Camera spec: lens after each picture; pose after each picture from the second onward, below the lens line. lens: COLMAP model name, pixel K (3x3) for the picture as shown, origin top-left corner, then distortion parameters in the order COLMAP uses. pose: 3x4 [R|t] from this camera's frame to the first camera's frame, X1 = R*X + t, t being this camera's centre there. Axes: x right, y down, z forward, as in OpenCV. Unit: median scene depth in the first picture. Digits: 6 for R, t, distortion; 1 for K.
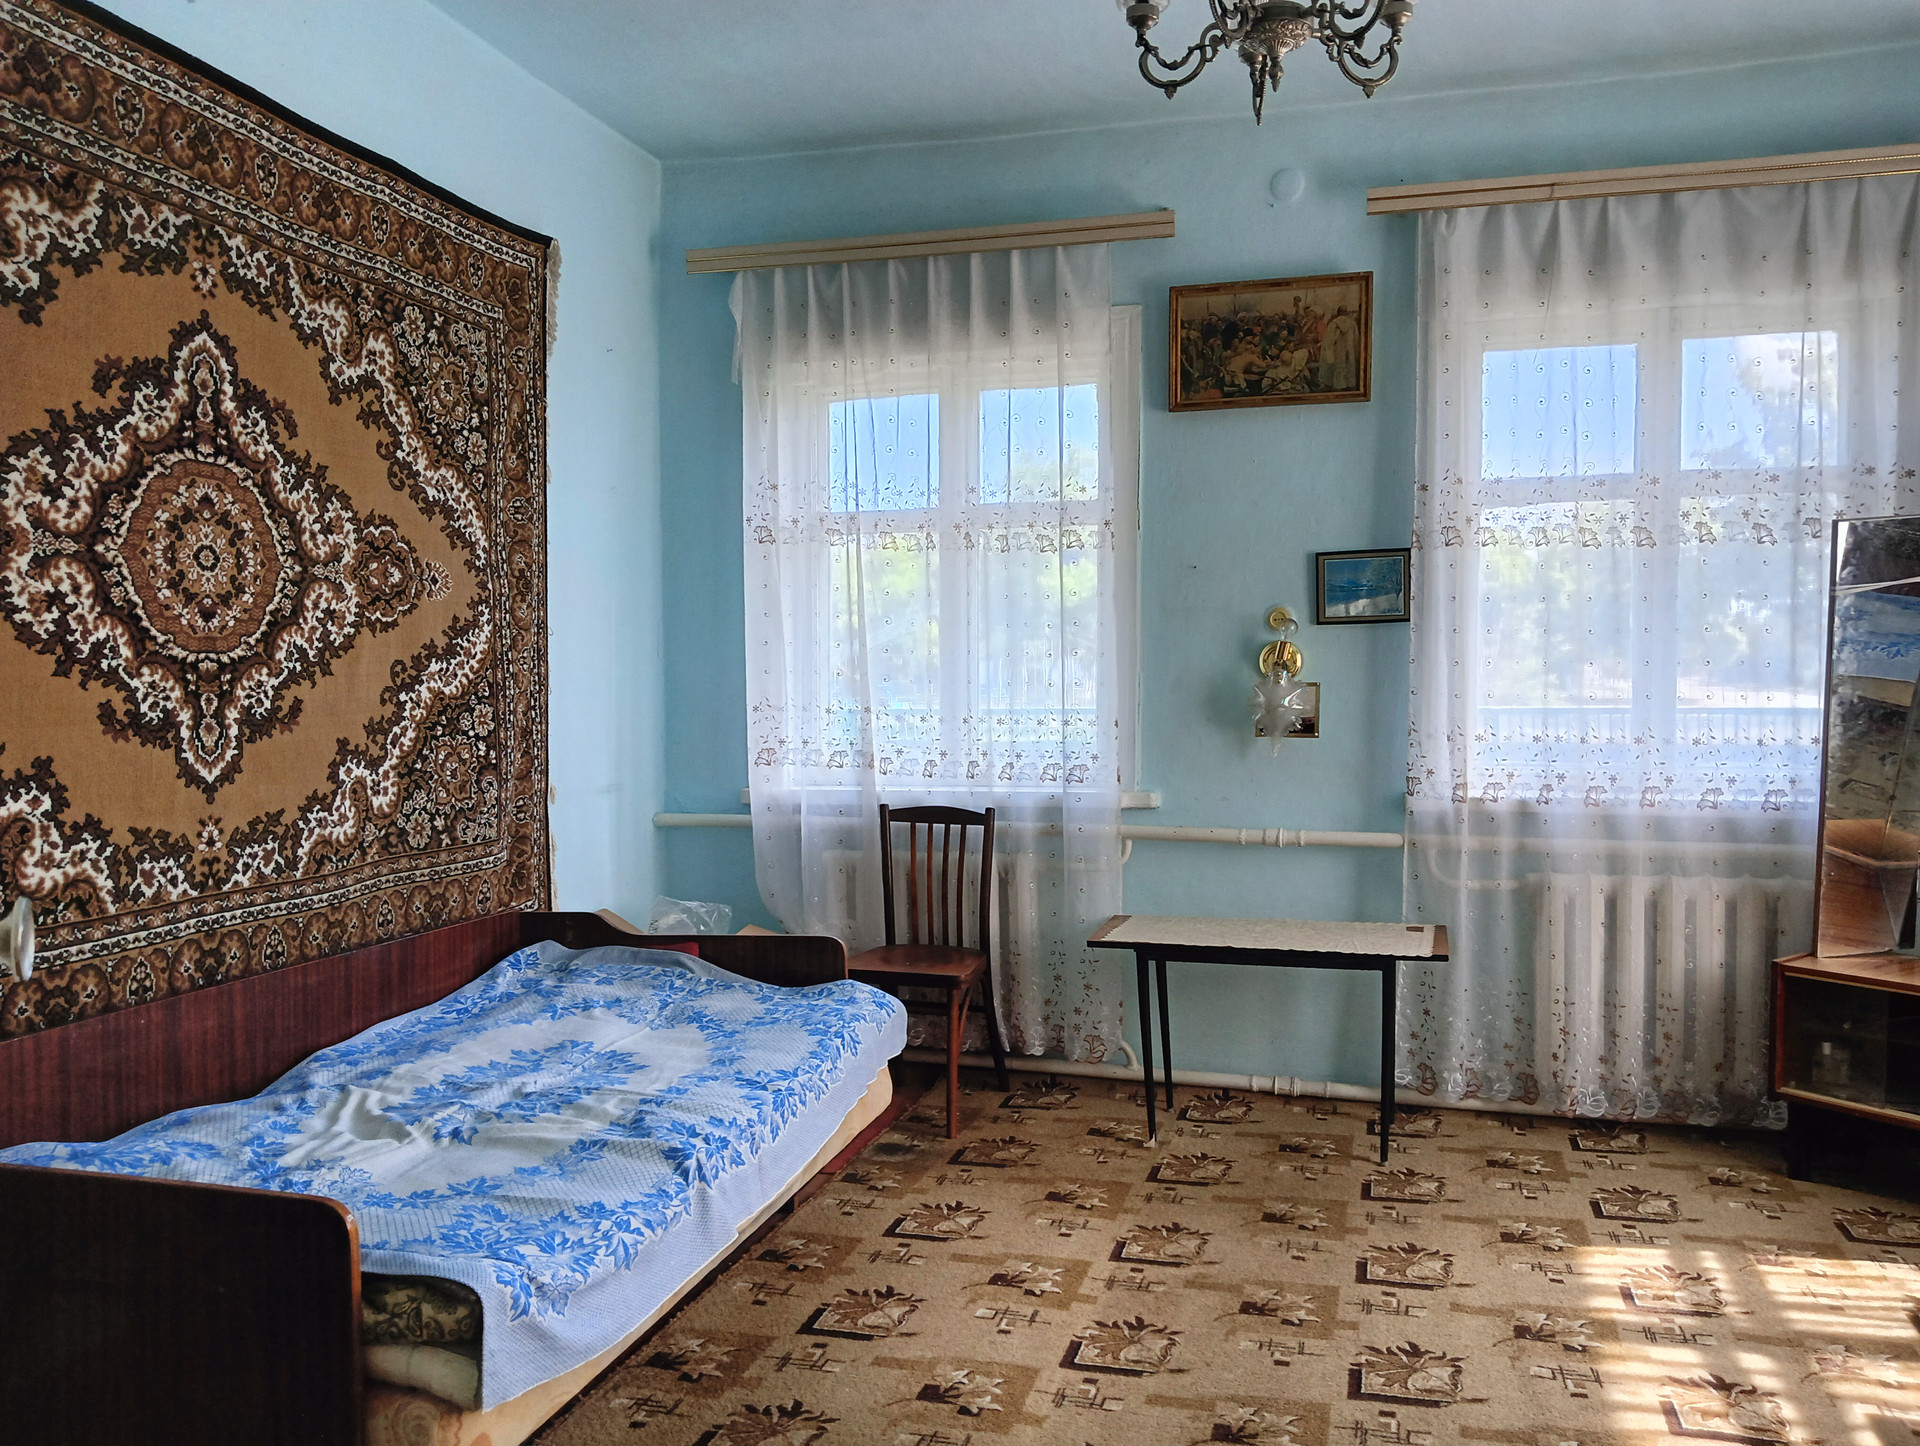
lens RADIAL K [[1561.8, 0, 960.0], [0, 1561.8, 723.0], [0, 0, 1]] dist [0.201180, -0.276374]
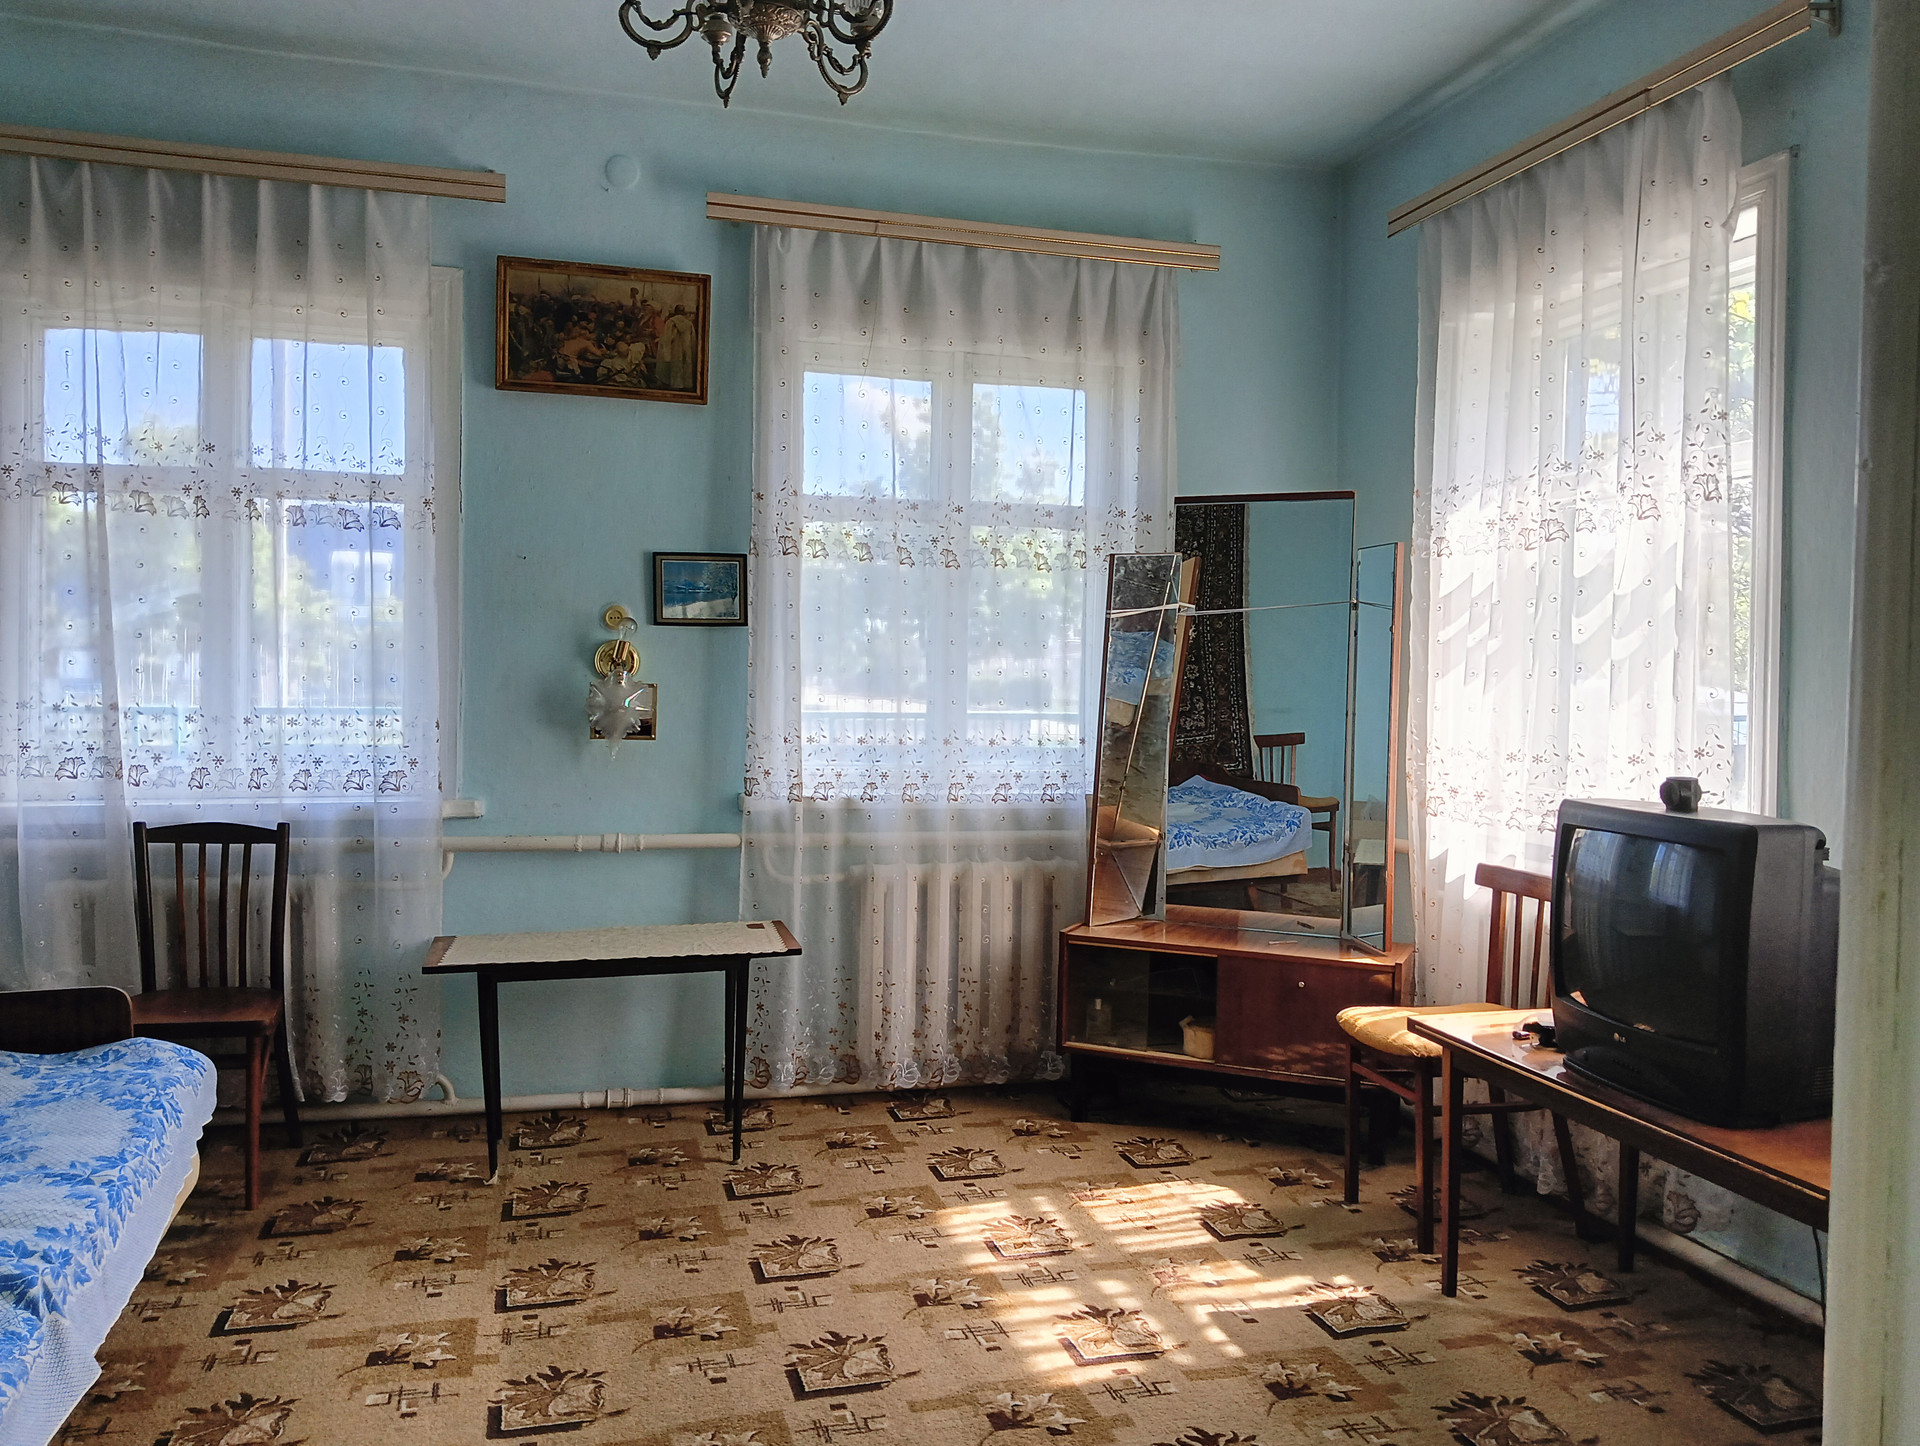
lens RADIAL K [[1571.9, 0, 960.0], [0, 1571.9, 723.0], [0, 0, 1]] dist [0.131118, -0.171707]
pose [[0.867352, 0.003080, 0.497685, -0.106687], [-0.002321, 0.999995, -0.002142, 0.000682], [-0.497689, 0.000703, 0.867355, 0.056583]]
